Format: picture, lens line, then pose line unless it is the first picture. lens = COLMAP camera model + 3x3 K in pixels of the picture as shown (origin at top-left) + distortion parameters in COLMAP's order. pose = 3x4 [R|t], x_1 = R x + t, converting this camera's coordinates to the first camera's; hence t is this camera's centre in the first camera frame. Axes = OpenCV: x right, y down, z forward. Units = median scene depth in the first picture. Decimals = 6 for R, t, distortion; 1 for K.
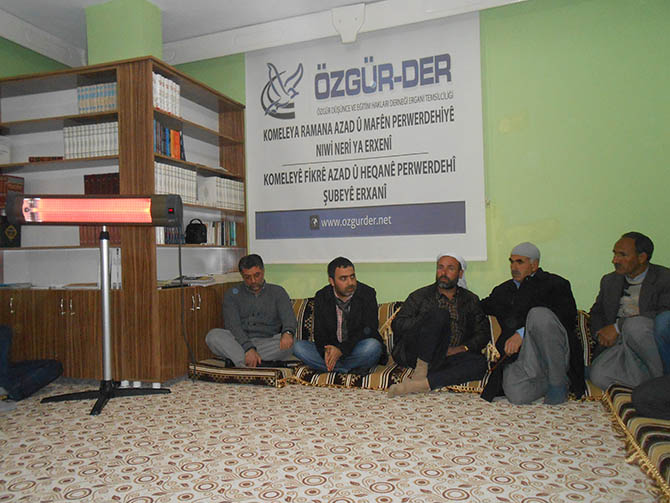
lens RADIAL K [[525.9, 0, 339.5], [0, 525.9, 259.8], [0, 0, 1]] dist [-0.028979, 0.040956]
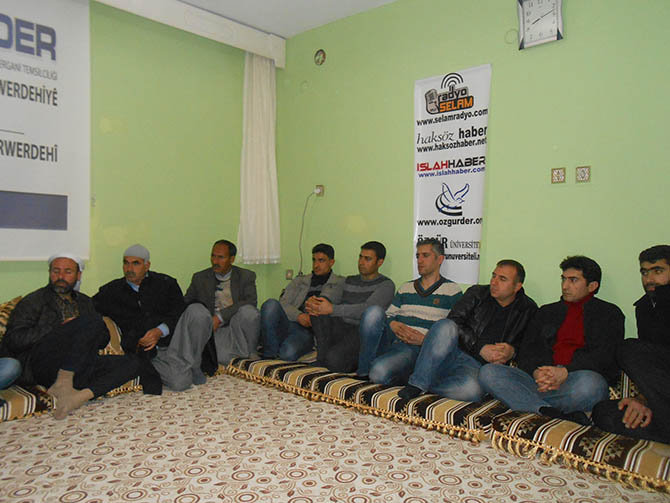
lens RADIAL K [[525.9, 0, 339.5], [0, 525.9, 259.8], [0, 0, 1]] dist [-0.028979, 0.040956]
pose [[0.384174, 0.005396, 0.923245, -0.424608], [-0.020653, 0.999783, 0.002751, -0.011738], [-0.923030, -0.020125, 0.384202, 0.197925]]
